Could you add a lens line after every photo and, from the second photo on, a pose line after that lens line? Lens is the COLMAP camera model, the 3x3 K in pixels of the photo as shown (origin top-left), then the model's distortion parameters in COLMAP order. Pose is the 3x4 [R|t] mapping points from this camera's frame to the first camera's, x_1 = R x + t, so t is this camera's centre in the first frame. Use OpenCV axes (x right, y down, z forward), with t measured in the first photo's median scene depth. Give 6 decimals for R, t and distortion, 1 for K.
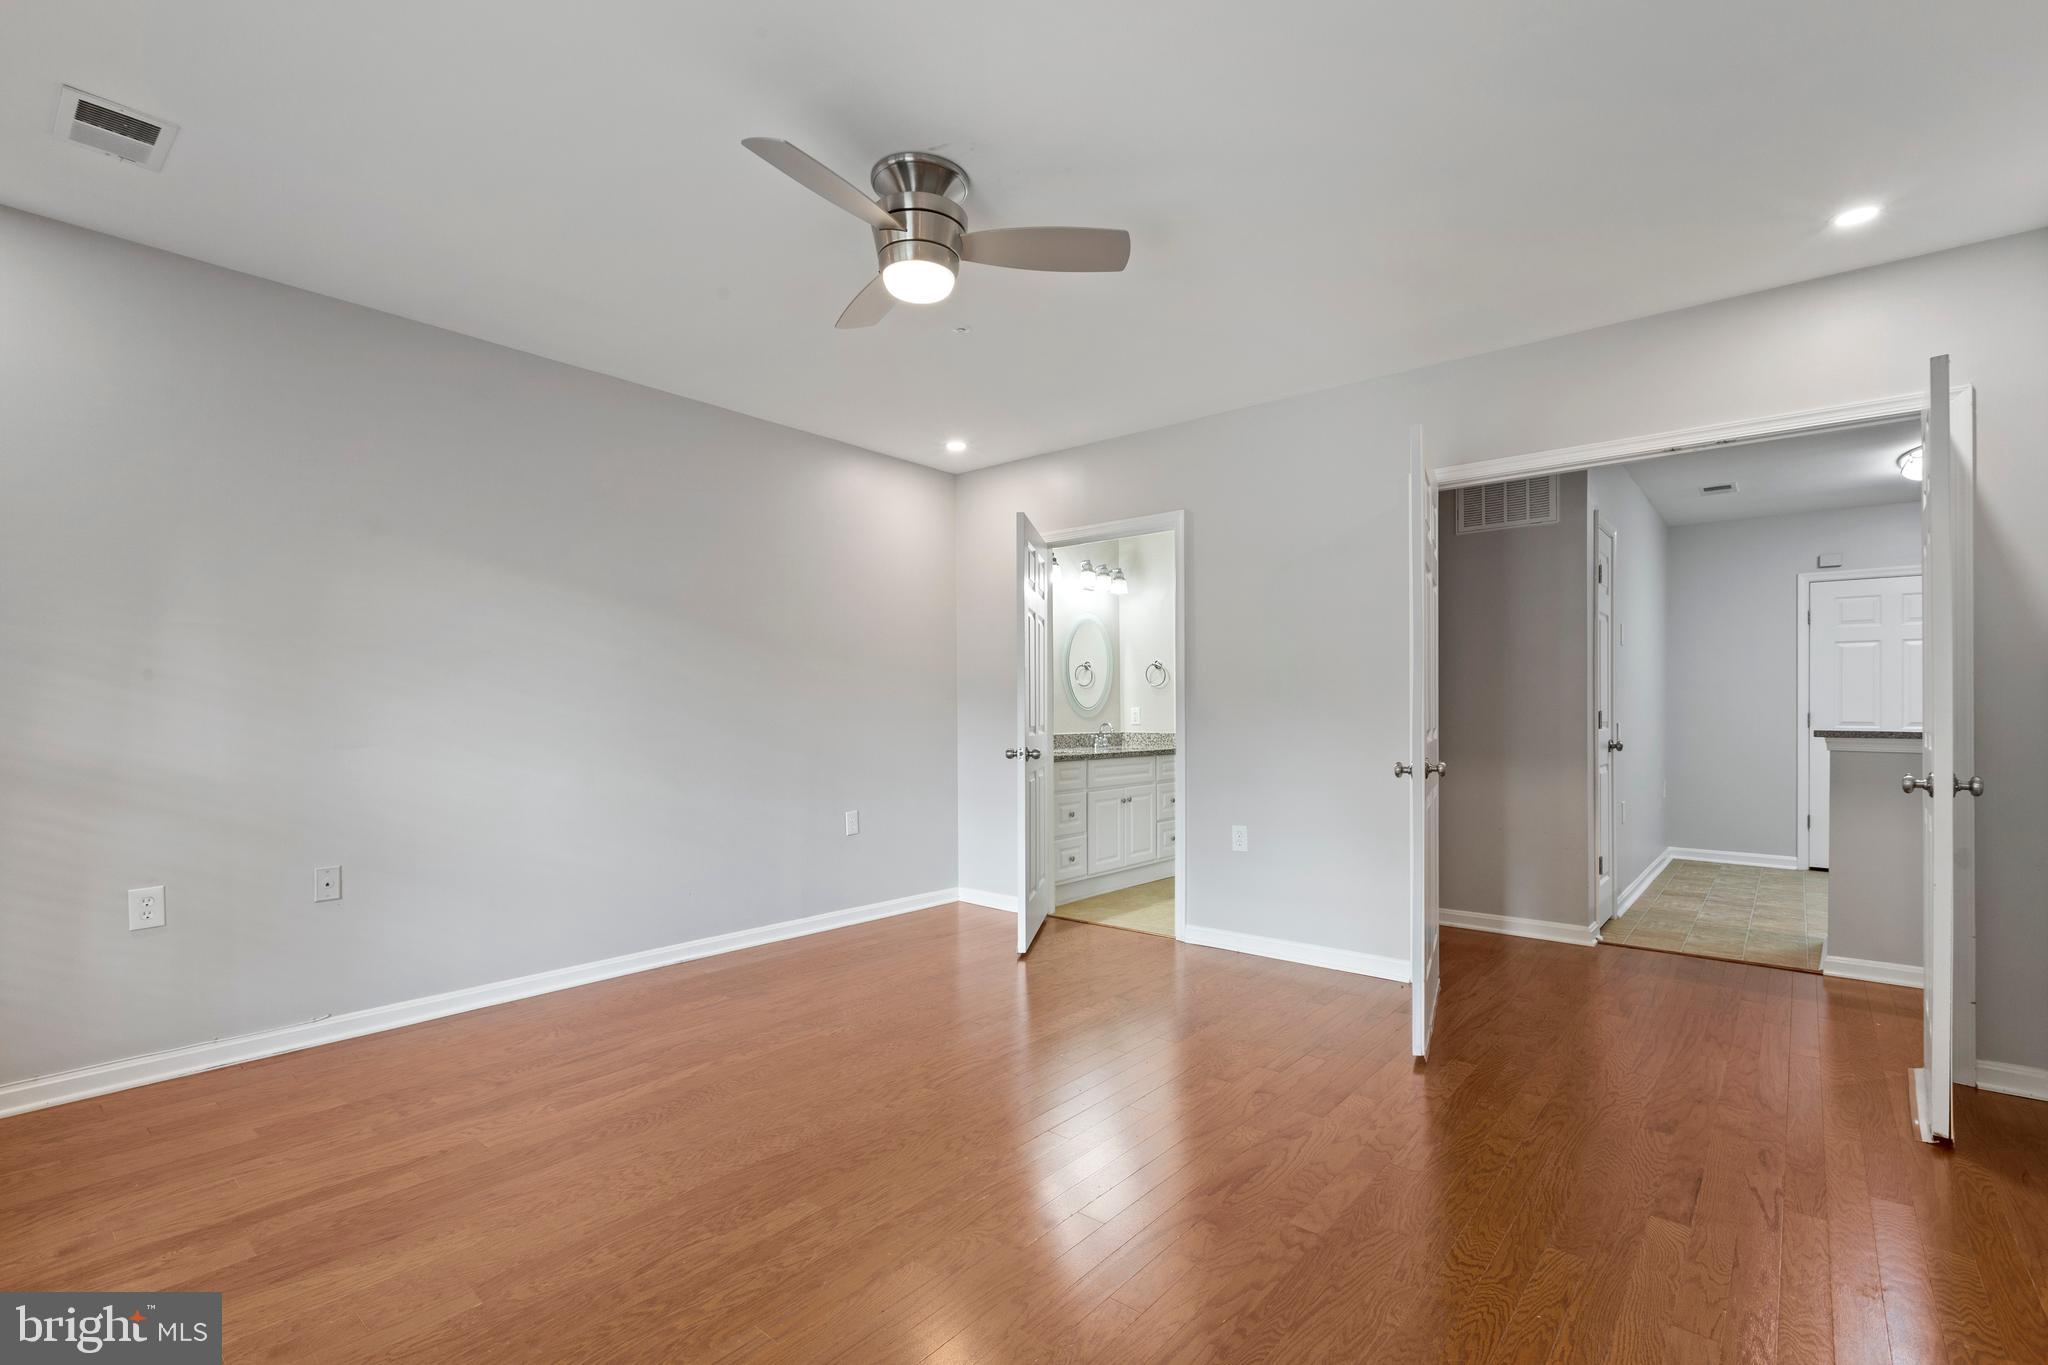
lens RADIAL K [[920.7, 0, 1067.6], [0, 920.7, 690.0], [0, 0, 1]] dist [0.001443, -0.000887]
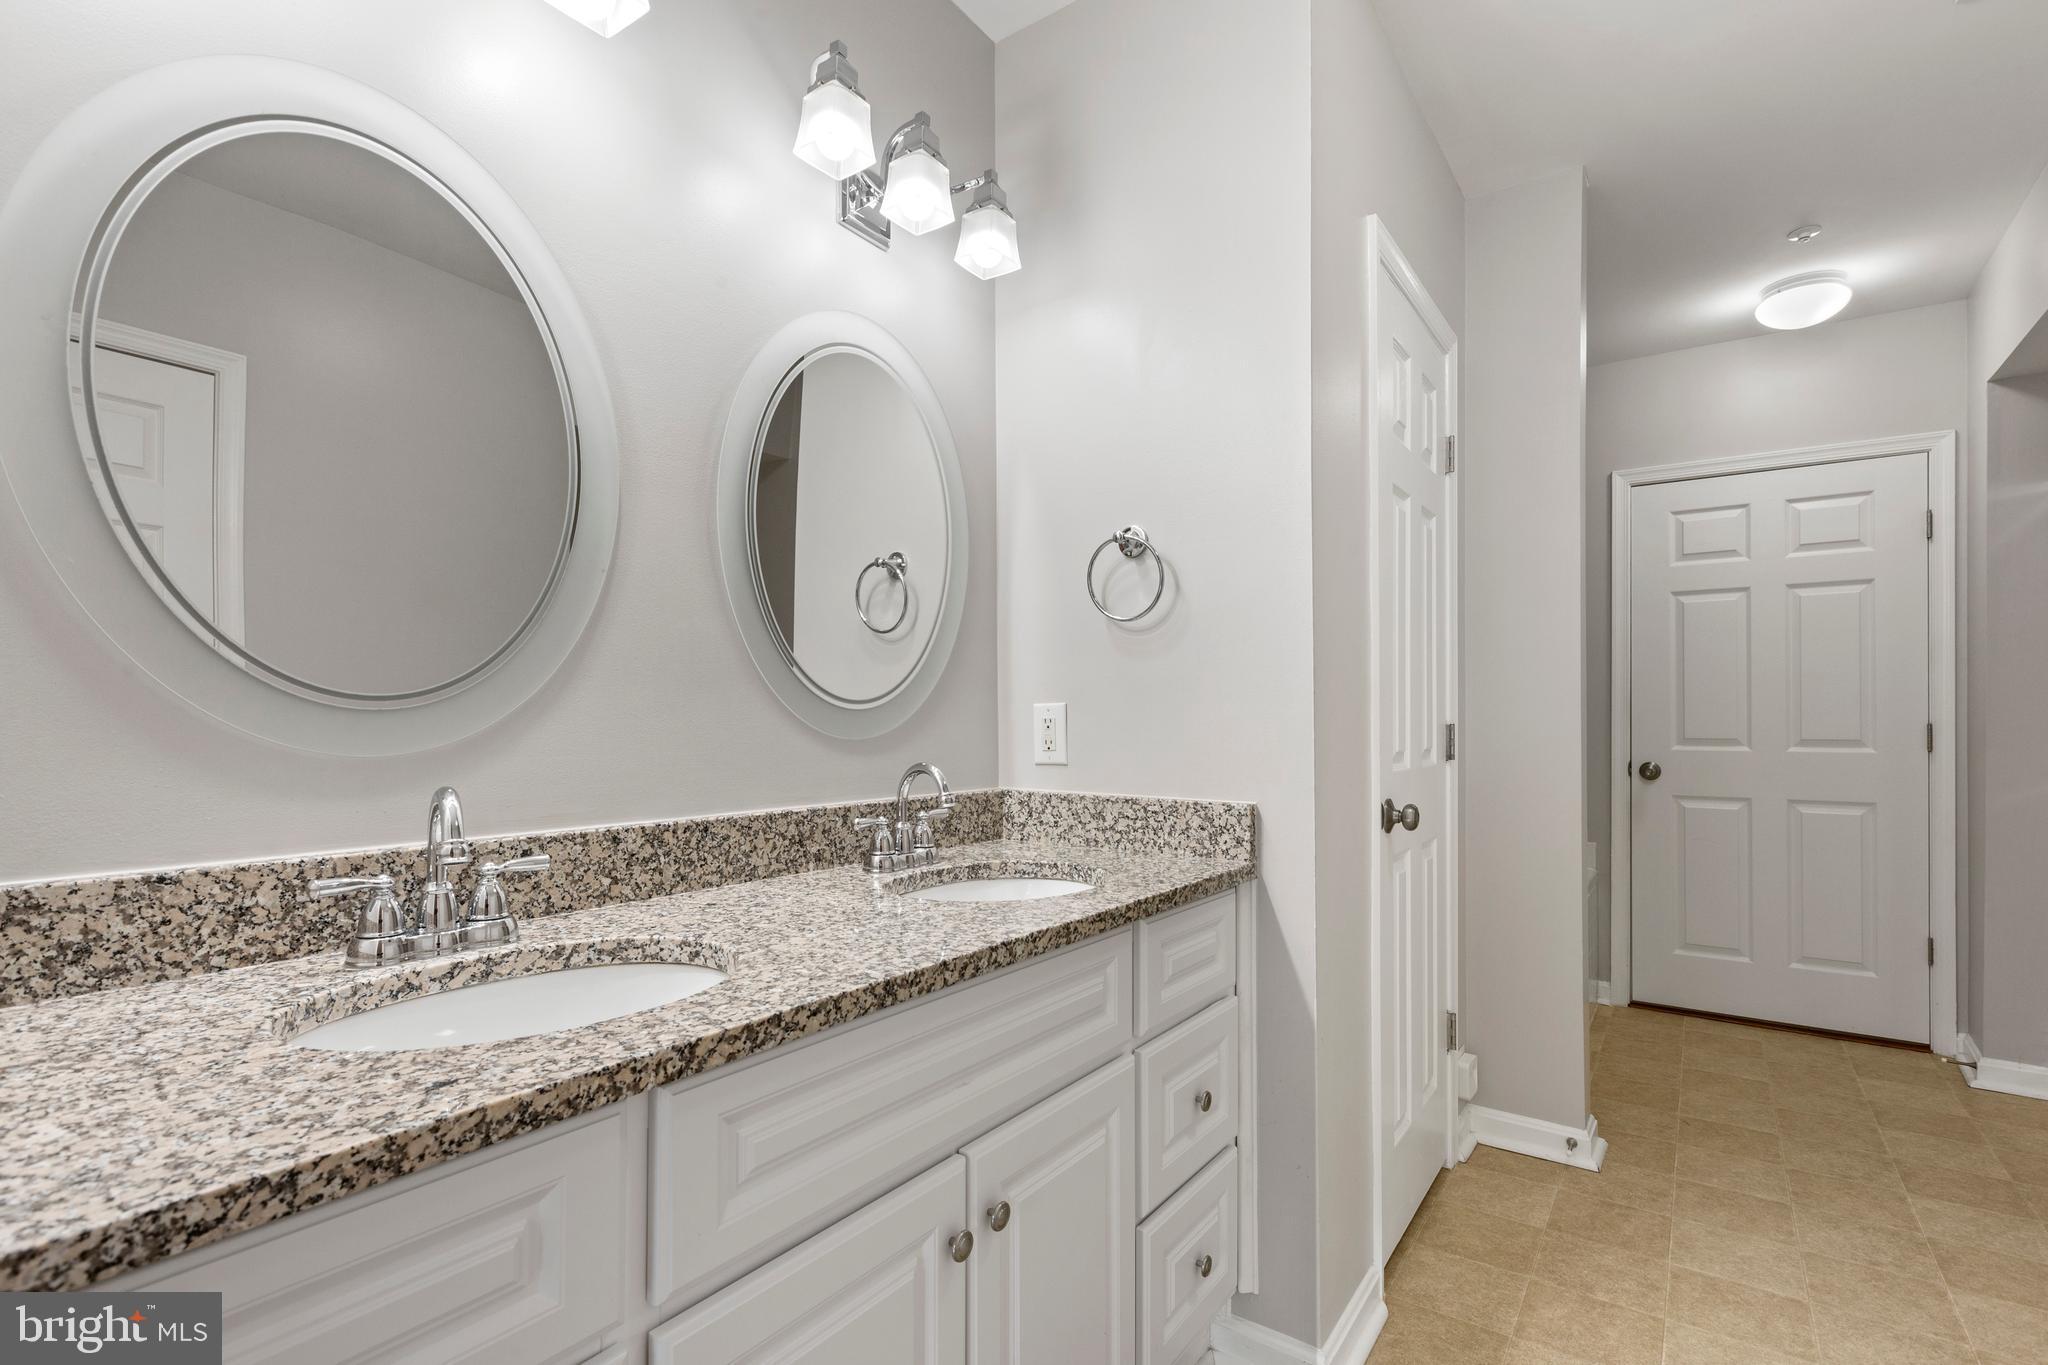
lens RADIAL K [[920.7, 0, 1043.4], [0, 920.7, 700.0], [0, 0, 1]] dist [0.001443, -0.000887]
pose [[0.999206, -0.000229, 0.039834, 0.061869], [-0.000103, 0.999965, 0.008322, 0.016909], [-0.039834, -0.008320, 0.999172, 0.742589]]
